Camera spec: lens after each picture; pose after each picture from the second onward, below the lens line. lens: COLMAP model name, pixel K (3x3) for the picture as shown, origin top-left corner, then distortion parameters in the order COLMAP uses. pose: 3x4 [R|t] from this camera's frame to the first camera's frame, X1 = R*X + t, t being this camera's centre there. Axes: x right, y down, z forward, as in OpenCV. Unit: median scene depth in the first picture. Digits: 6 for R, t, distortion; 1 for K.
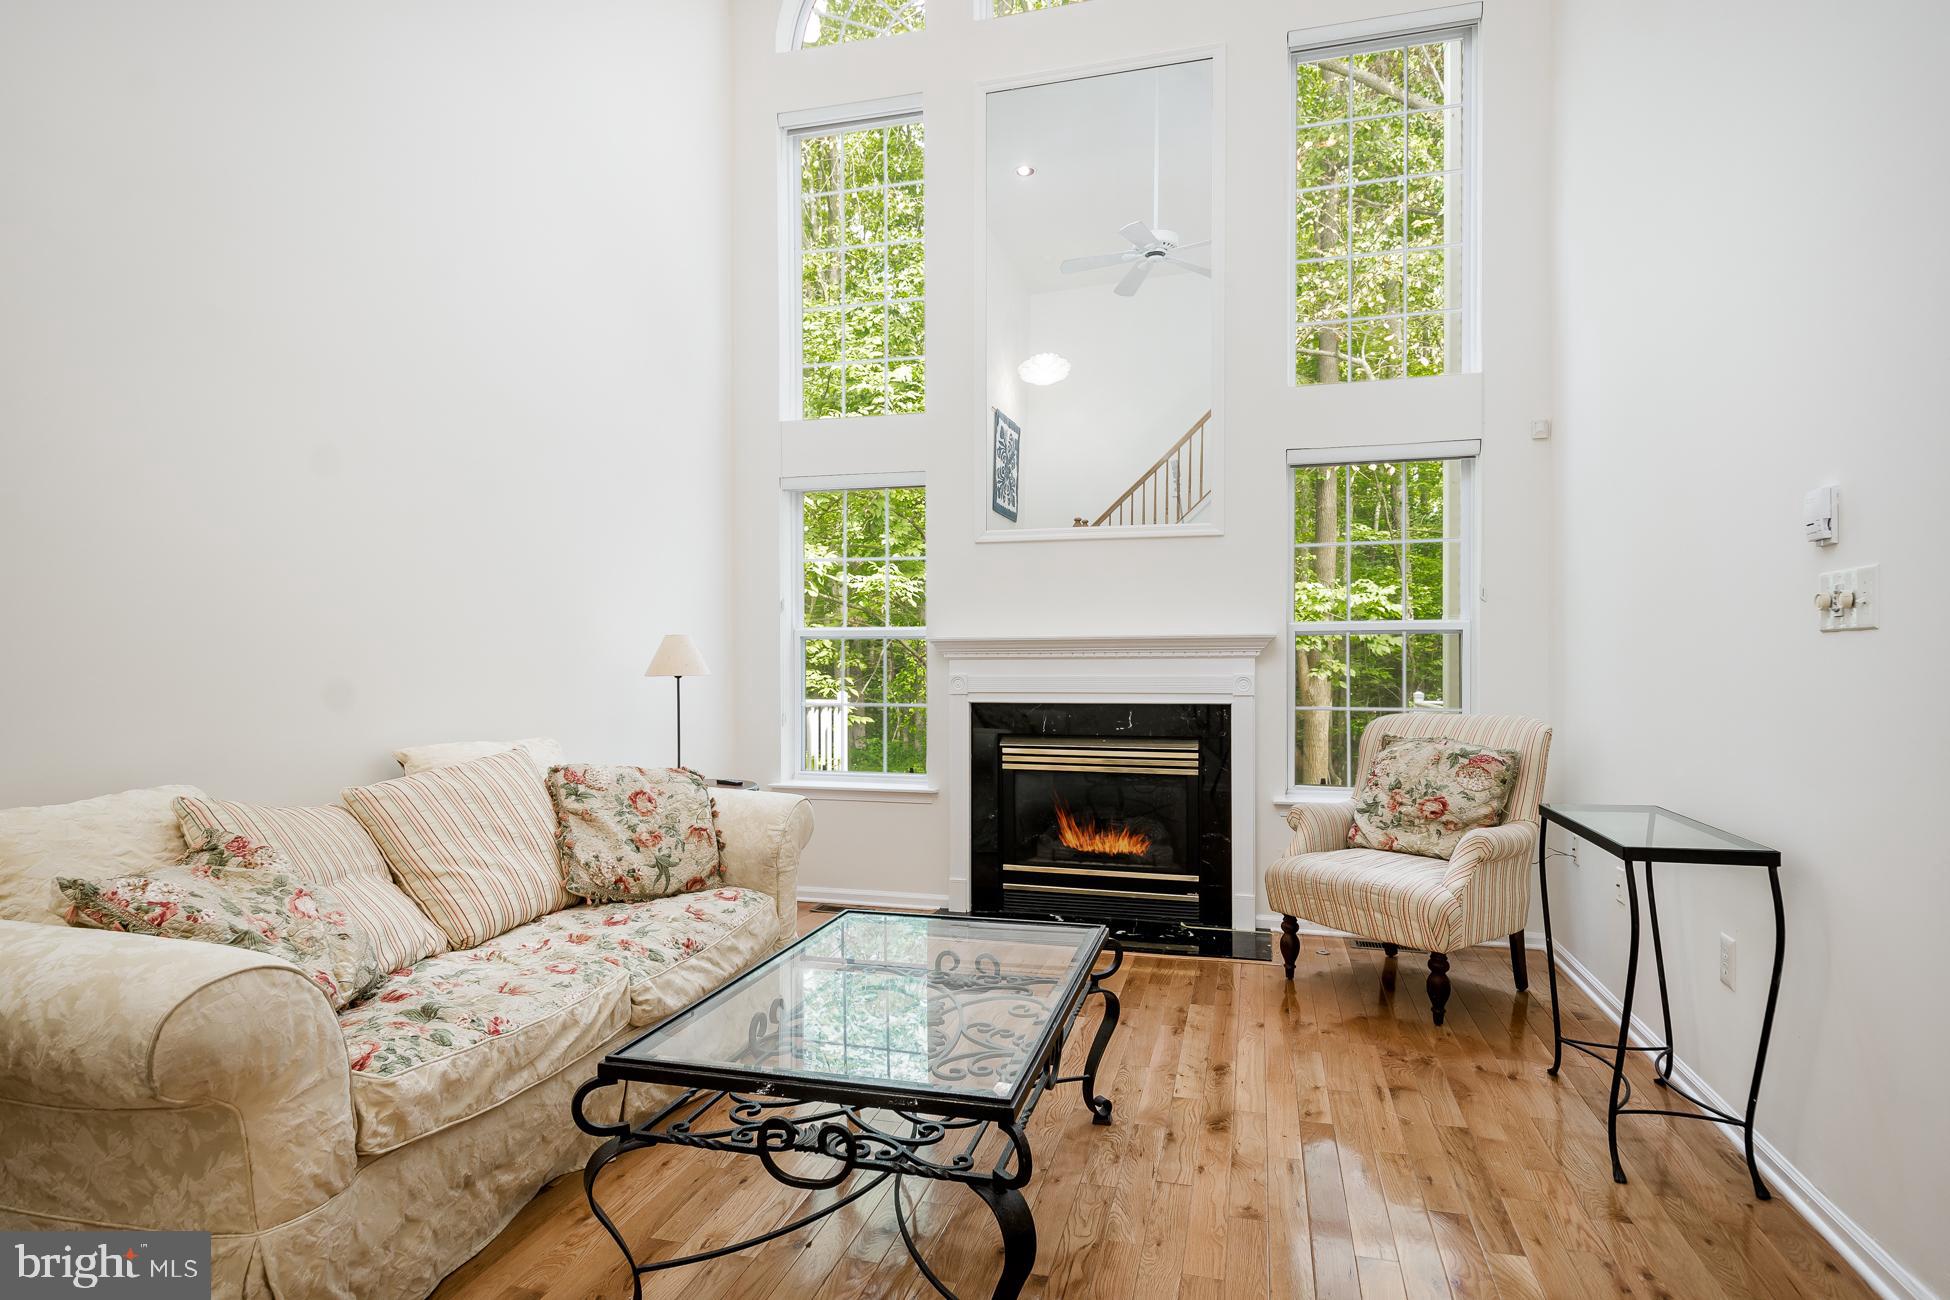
lens RADIAL K [[1046.7, 0, 973.7], [0, 1046.7, 662.4], [0, 0, 1]] dist [0.023469, -0.017119]
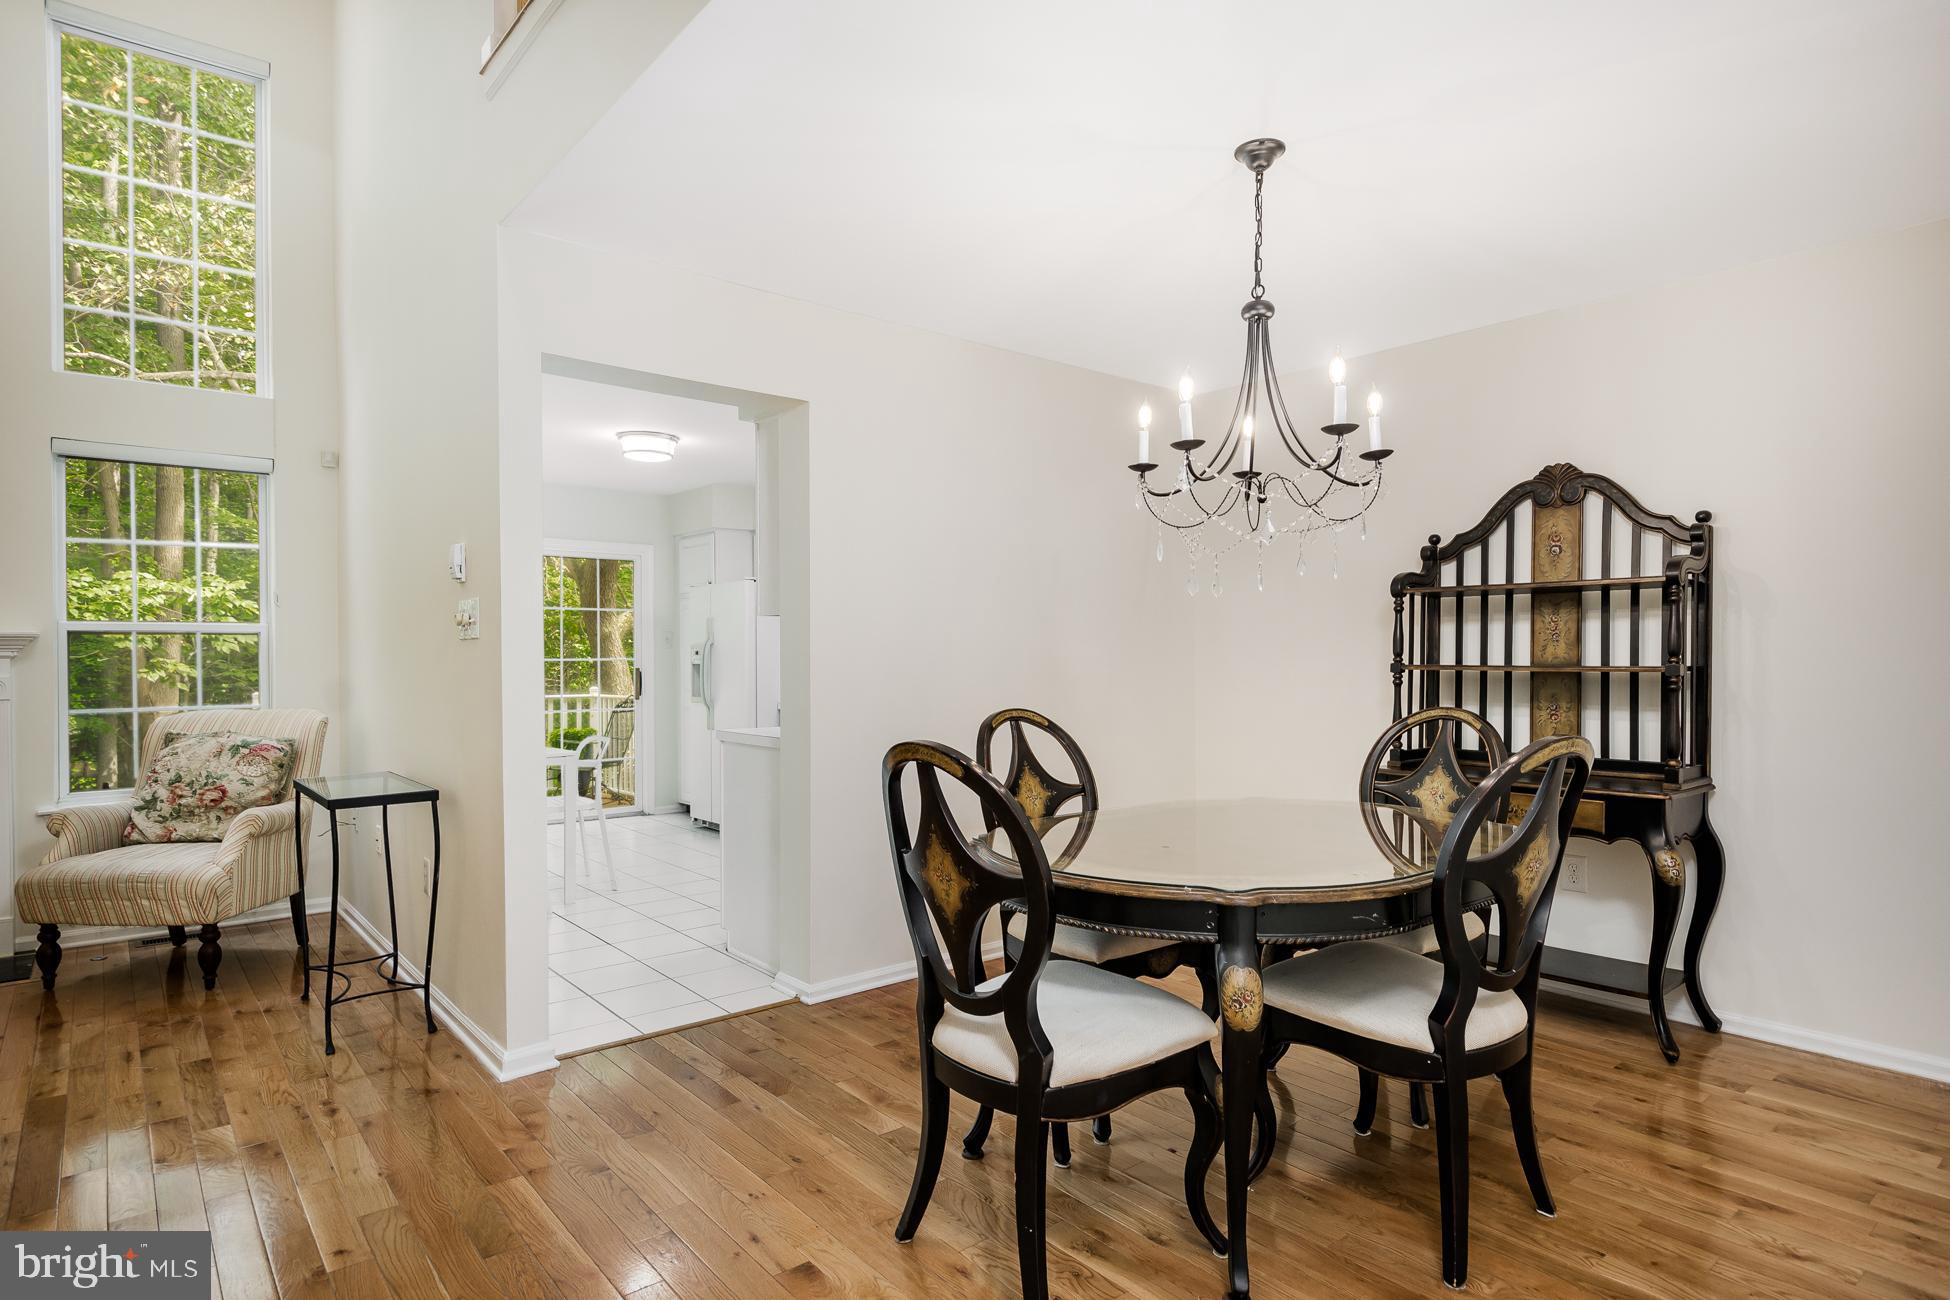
lens RADIAL K [[1046.7, 0, 963.7], [0, 1046.7, 664.2], [0, 0, 1]] dist [0.023469, -0.017119]
pose [[0.579545, -0.010504, 0.814873, -0.000630], [0.007661, 0.999943, 0.007441, -0.000370], [-0.814904, 0.001931, 0.579592, -0.296048]]
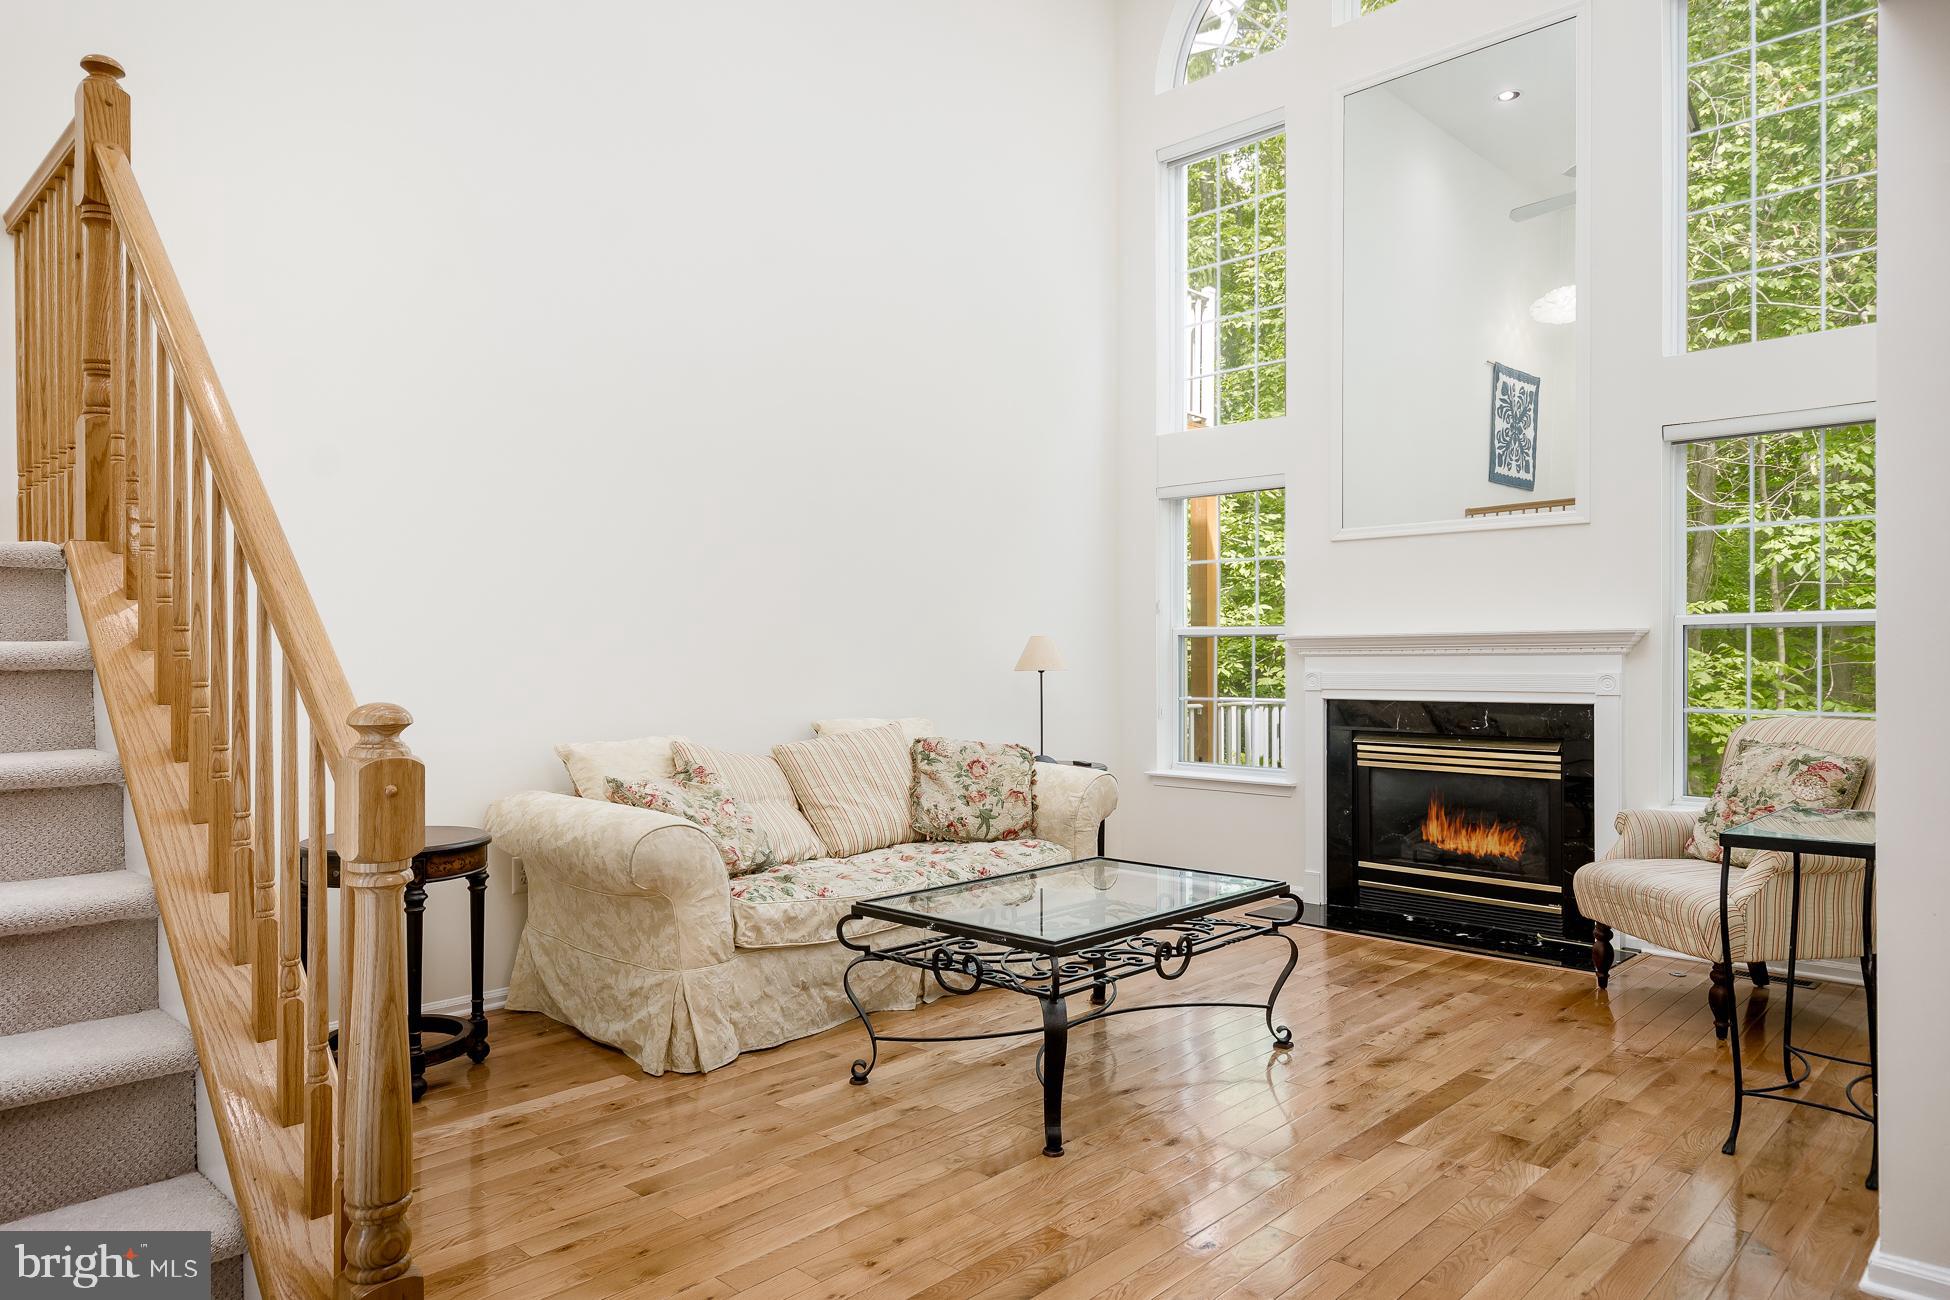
lens RADIAL K [[1233.7, 0, 966.3], [0, 1233.7, 660.0], [0, 0, 1]] dist [0.020488, -0.008674]
pose [[0.880772, 0.001806, -0.473537, 0.376410], [-0.001204, 0.999998, 0.001574, -0.000325], [0.473539, -0.000816, 0.880772, -0.319325]]
